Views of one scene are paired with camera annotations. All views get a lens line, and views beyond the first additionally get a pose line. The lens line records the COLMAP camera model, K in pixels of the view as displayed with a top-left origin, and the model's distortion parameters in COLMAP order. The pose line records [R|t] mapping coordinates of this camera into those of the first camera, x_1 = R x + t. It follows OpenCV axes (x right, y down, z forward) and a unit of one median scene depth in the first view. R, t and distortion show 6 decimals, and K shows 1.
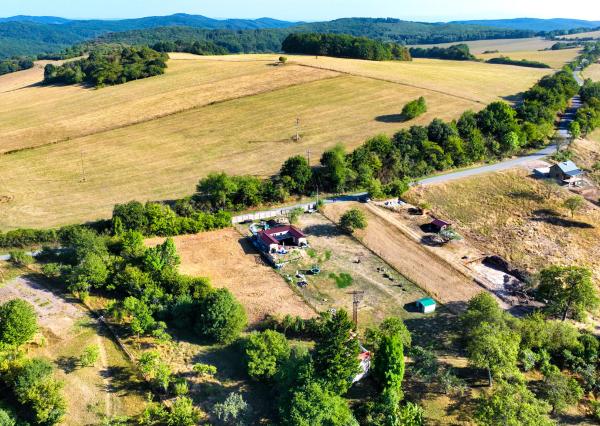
lens RADIAL K [[535.1, 0, 297.5], [0, 535.1, 211.3], [0, 0, 1]] dist [0.006254, -0.003378]
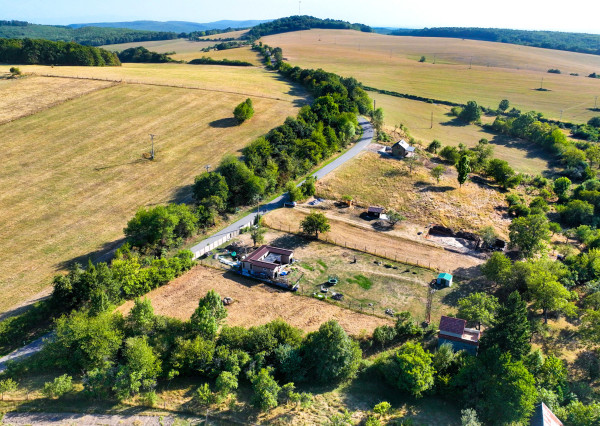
lens RADIAL K [[535.1, 0, 301.3], [0, 535.1, 213.2], [0, 0, 1]] dist [0.006254, -0.003378]
pose [[0.790315, -0.209730, 0.575688, -0.482947], [0.210587, 0.975329, 0.066227, -0.075356], [-0.575375, 0.068892, 0.814983, 0.210192]]
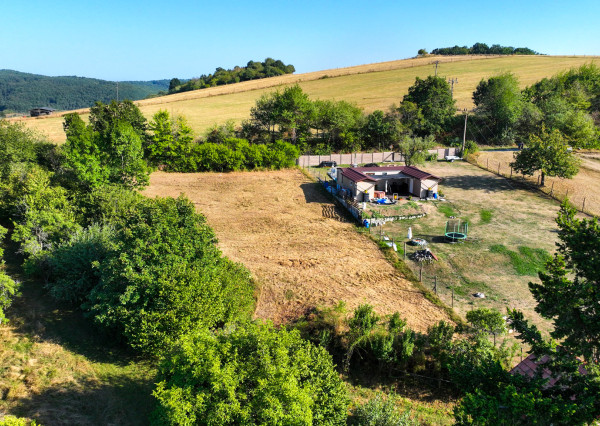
lens RADIAL K [[535.1, 0, 299.9], [0, 535.1, 210.6], [0, 0, 1]] dist [0.006254, -0.003378]
pose [[0.967248, 0.071435, -0.243572, 0.014611], [-0.100254, 0.989079, -0.108039, 0.132184], [0.233195, 0.128919, 0.963847, 0.506310]]
